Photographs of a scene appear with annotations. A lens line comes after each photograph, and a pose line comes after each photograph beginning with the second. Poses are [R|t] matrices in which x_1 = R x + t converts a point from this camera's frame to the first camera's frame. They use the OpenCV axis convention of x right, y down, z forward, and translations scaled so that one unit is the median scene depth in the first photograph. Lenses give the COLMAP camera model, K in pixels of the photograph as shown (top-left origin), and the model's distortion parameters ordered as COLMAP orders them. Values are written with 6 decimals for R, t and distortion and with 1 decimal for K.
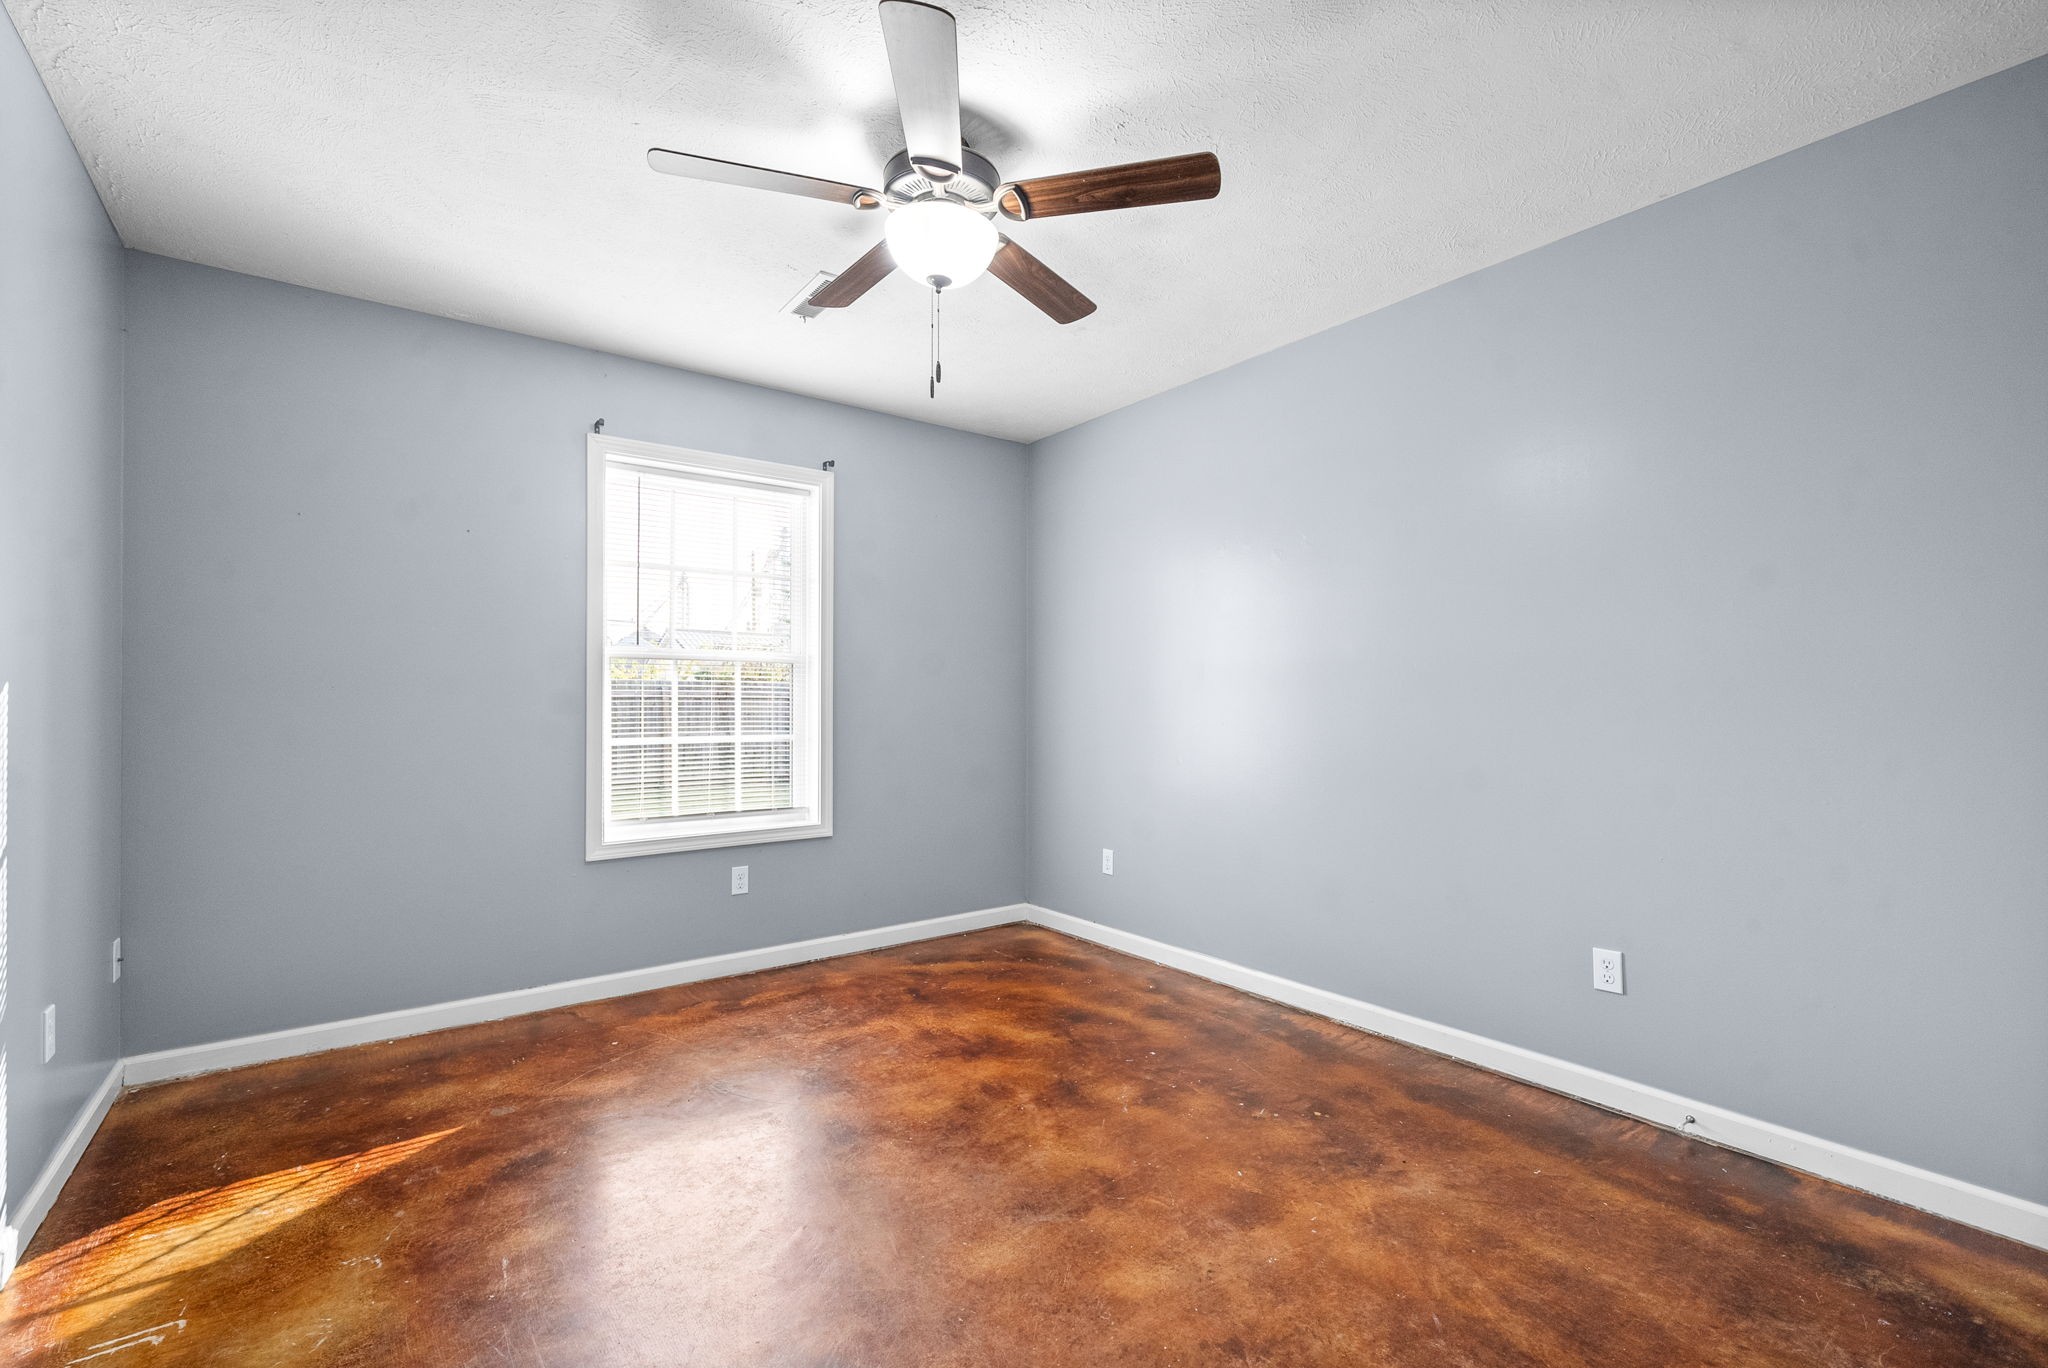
lens RADIAL K [[830.3, 0, 1018.8], [0, 830.3, 695.6], [0, 0, 1]] dist [0.001613, 0.000080]
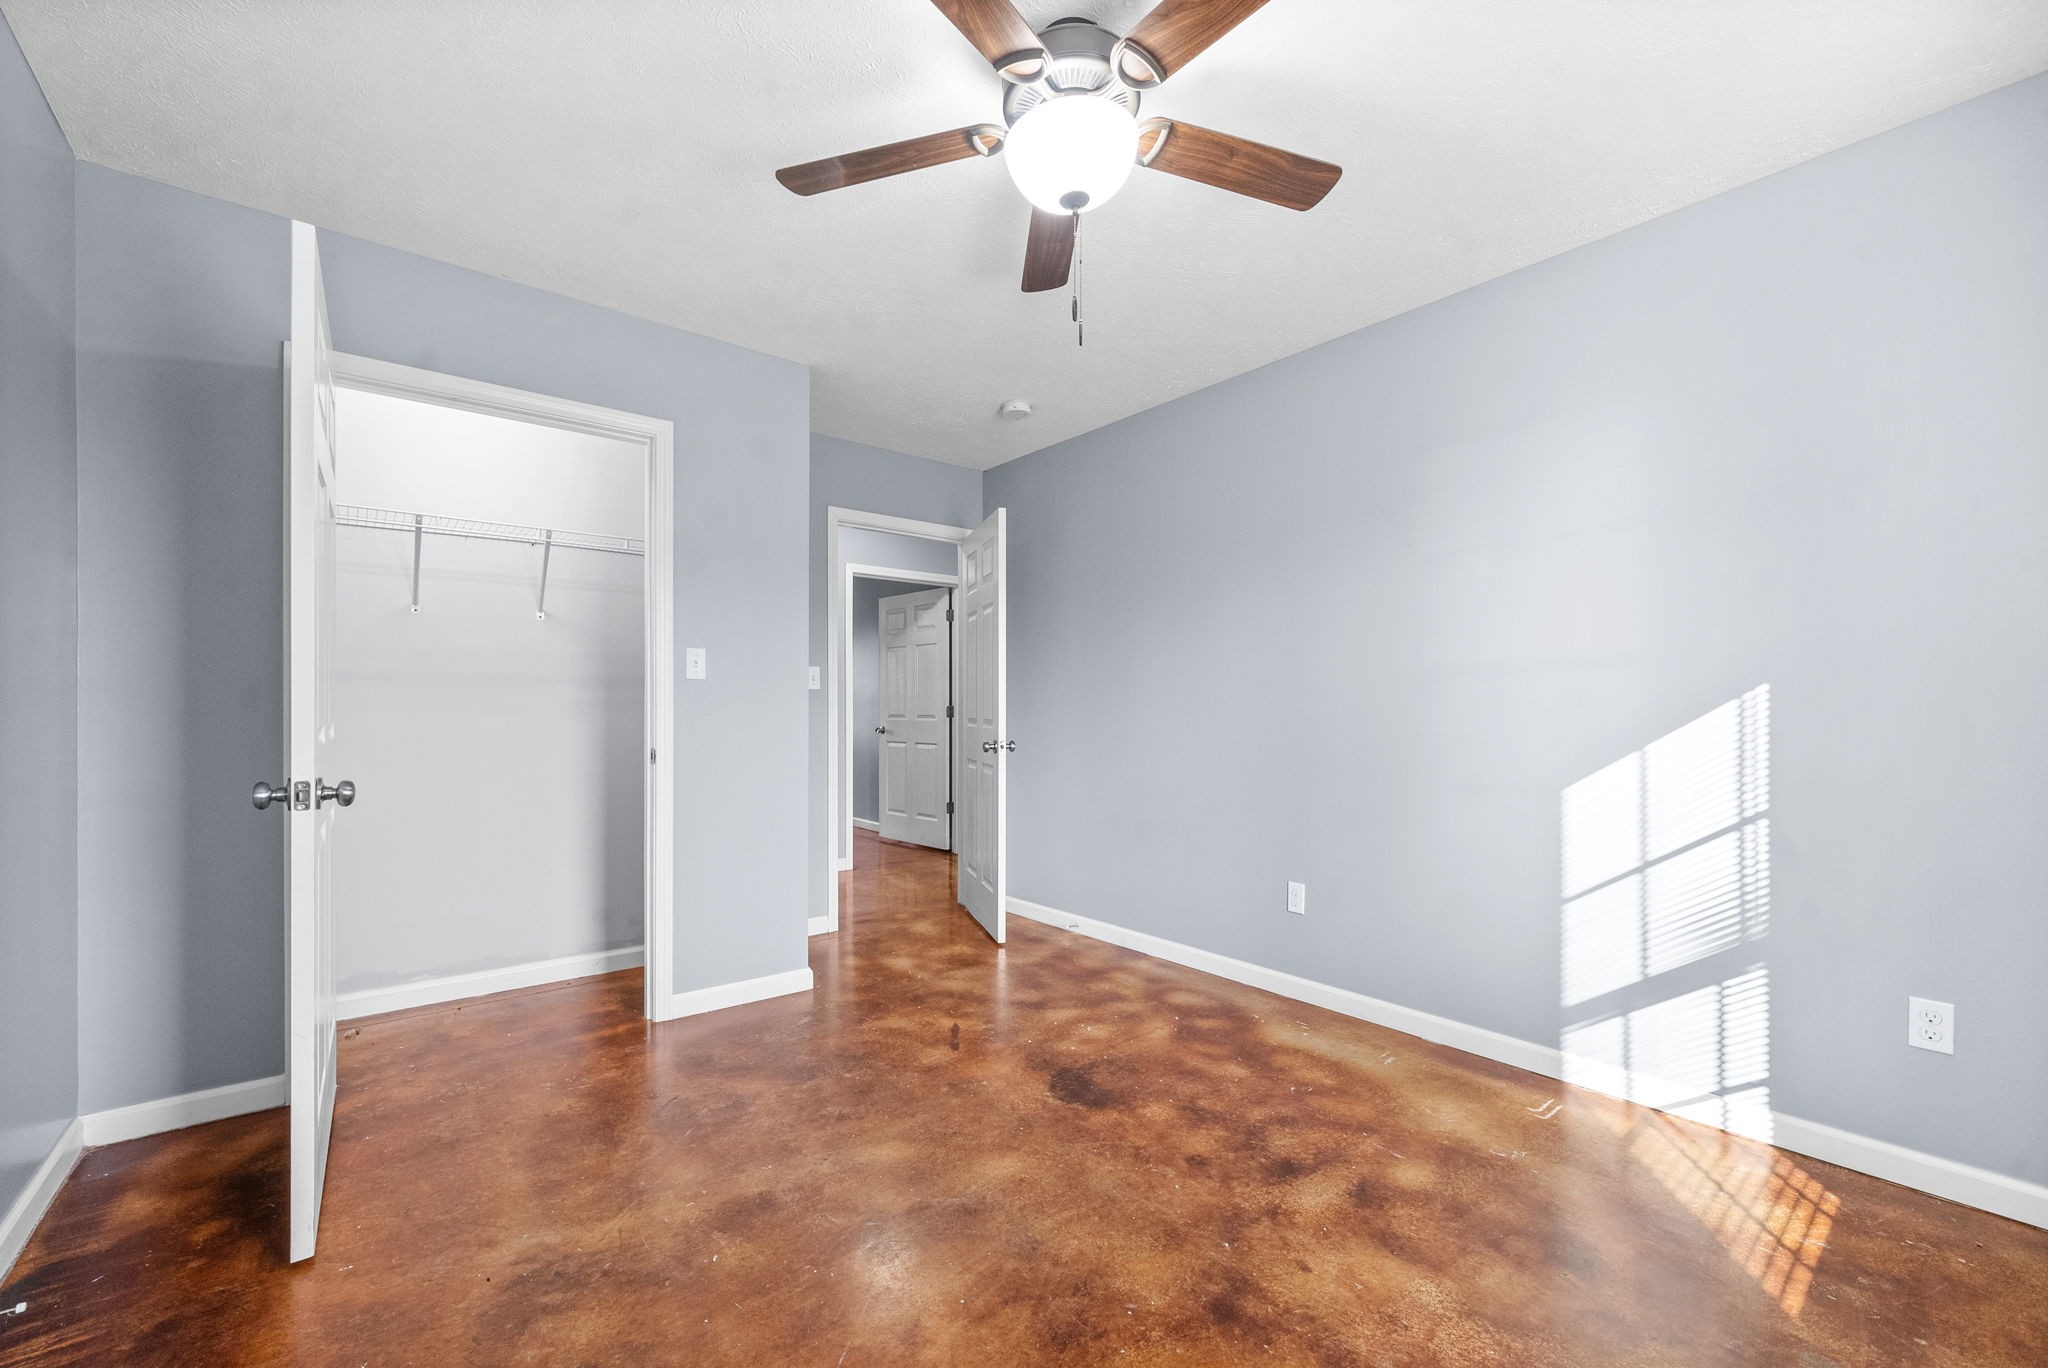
lens RADIAL K [[830.3, 0, 1018.8], [0, 830.3, 695.6], [0, 0, 1]] dist [0.001613, 0.000080]
pose [[-0.999340, -0.002891, -0.036224, -0.009229], [-0.001934, 0.999649, -0.026407, 0.029212], [0.036288, -0.026319, -0.998995, 1.936264]]
